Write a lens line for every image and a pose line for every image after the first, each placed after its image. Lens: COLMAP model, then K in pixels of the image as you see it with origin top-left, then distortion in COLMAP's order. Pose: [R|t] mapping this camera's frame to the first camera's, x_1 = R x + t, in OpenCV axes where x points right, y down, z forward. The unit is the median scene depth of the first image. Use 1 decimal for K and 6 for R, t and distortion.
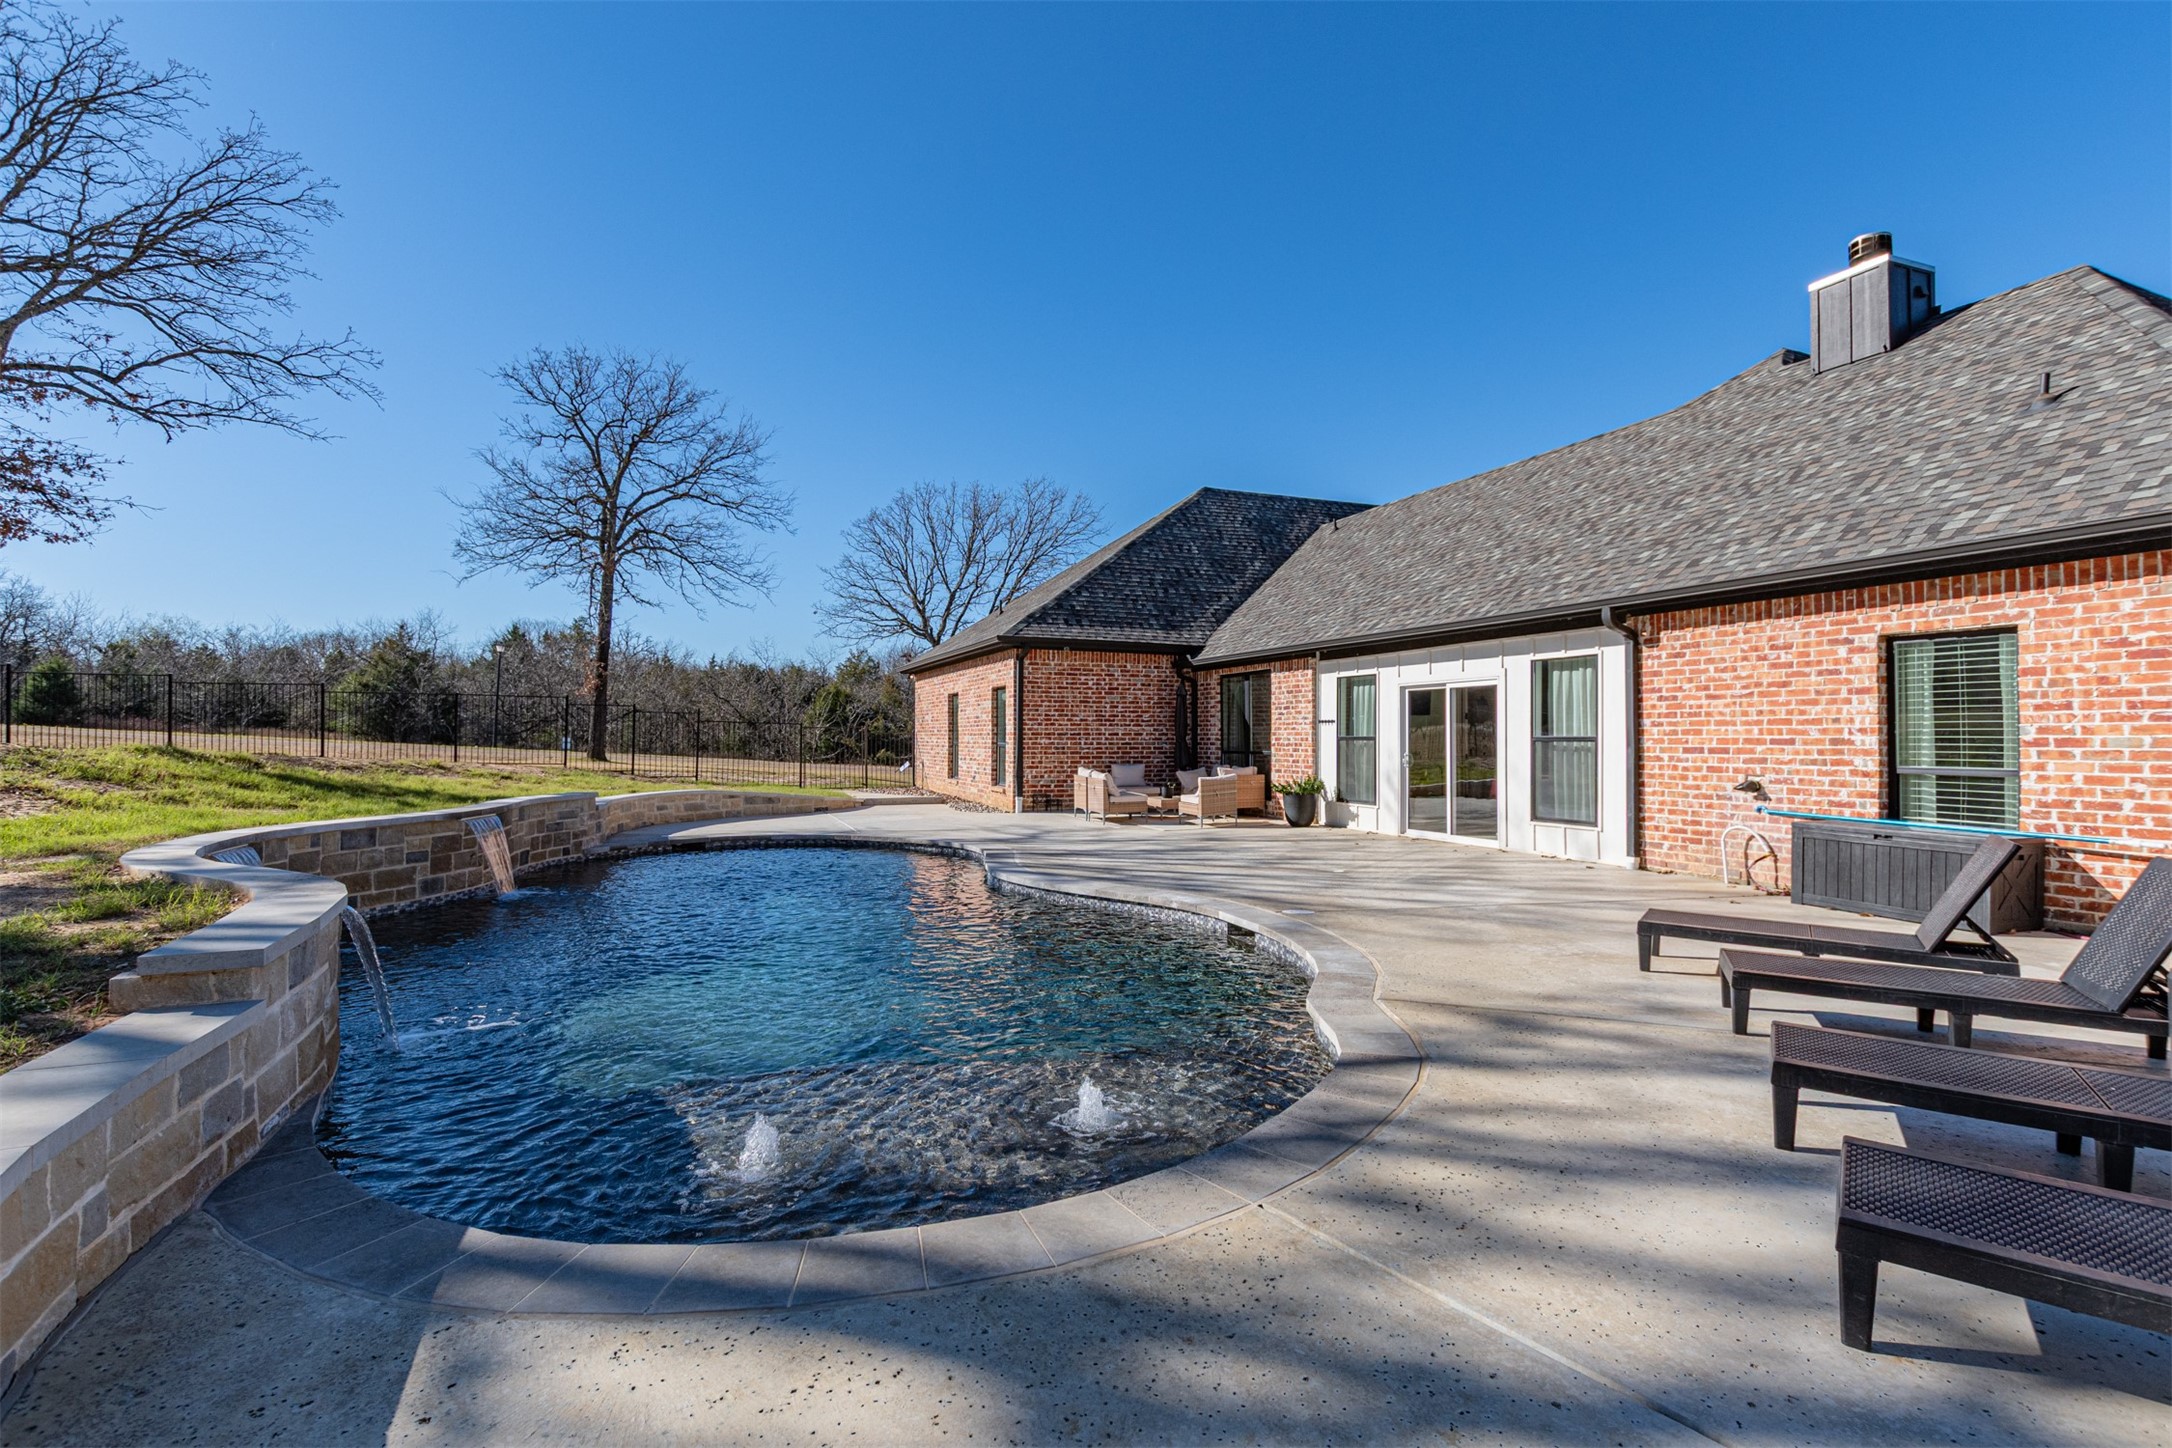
lens RADIAL K [[1015.8, 0, 1077.4], [0, 1015.8, 746.9], [0, 0, 1]] dist [-0.000387, -0.000033]
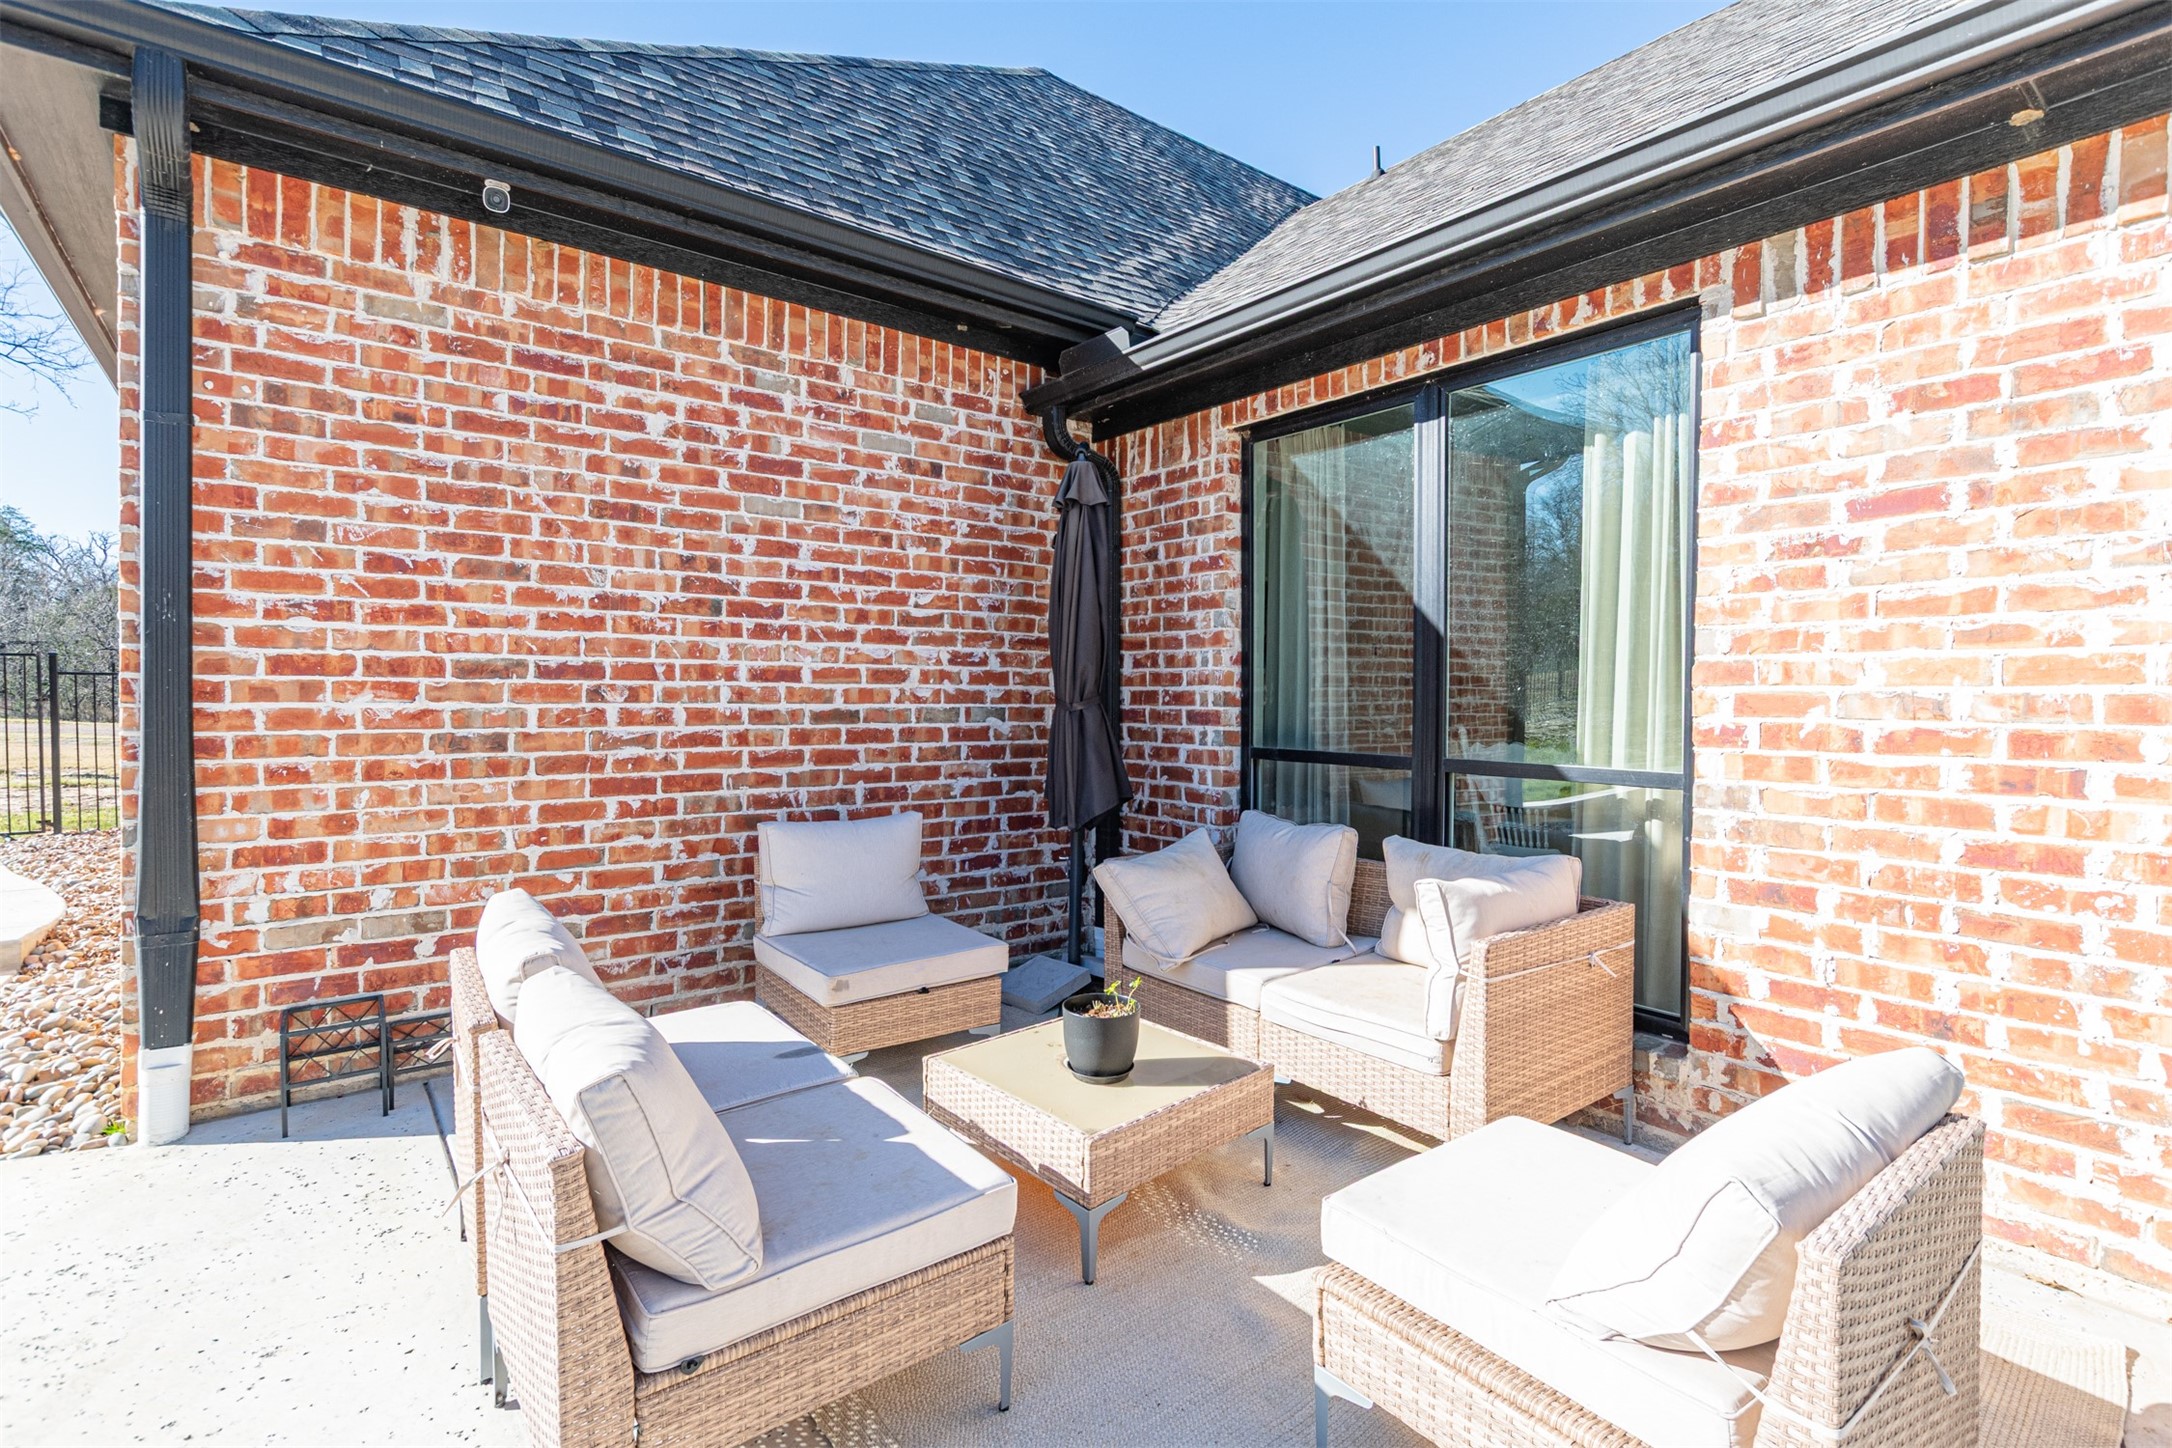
lens RADIAL K [[1015.8, 0, 1077.4], [0, 1015.8, 746.9], [0, 0, 1]] dist [-0.000387, -0.000033]
pose [[0.968349, -0.006943, 0.249504, 0.043945], [-0.003604, 0.999120, 0.041790, -0.006232], [-0.249574, -0.041366, 0.967472, 0.774035]]
